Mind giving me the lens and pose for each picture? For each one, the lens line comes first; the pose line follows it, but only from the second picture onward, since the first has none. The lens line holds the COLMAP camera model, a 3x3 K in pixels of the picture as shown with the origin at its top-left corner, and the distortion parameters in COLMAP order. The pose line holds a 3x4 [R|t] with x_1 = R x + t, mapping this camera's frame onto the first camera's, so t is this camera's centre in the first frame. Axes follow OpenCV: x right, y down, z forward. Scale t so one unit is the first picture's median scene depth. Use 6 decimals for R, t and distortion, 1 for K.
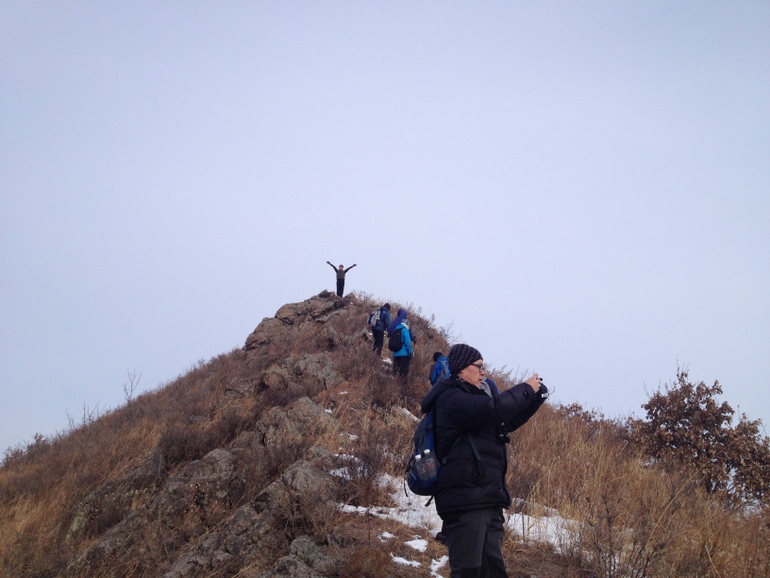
lens RADIAL K [[708.7, 0, 385.0], [0, 708.7, 289.0], [0, 0, 1]] dist [0.211431, -0.503885]
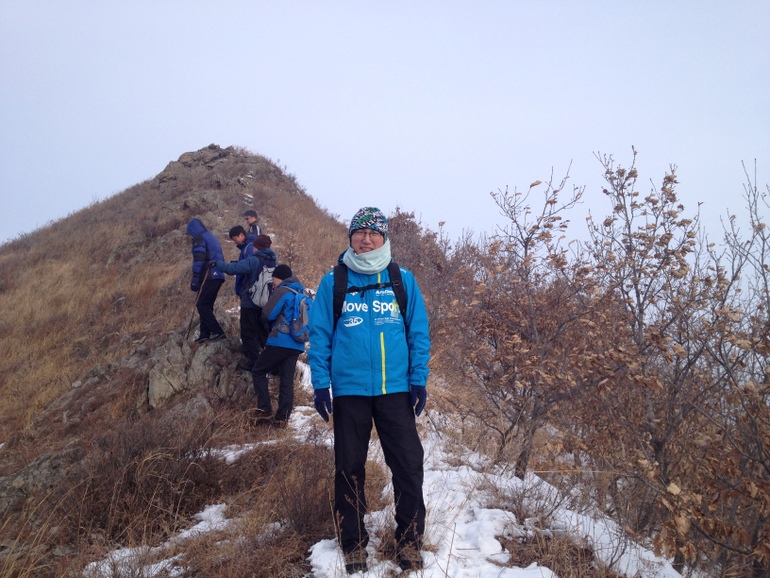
lens RADIAL K [[708.7, 0, 385.0], [0, 708.7, 289.0], [0, 0, 1]] dist [0.211431, -0.503885]
pose [[0.986551, 0.015838, 0.162683, 0.034059], [-0.053756, 0.971367, 0.231423, -0.078992], [-0.154360, -0.237056, 0.959155, -0.624217]]
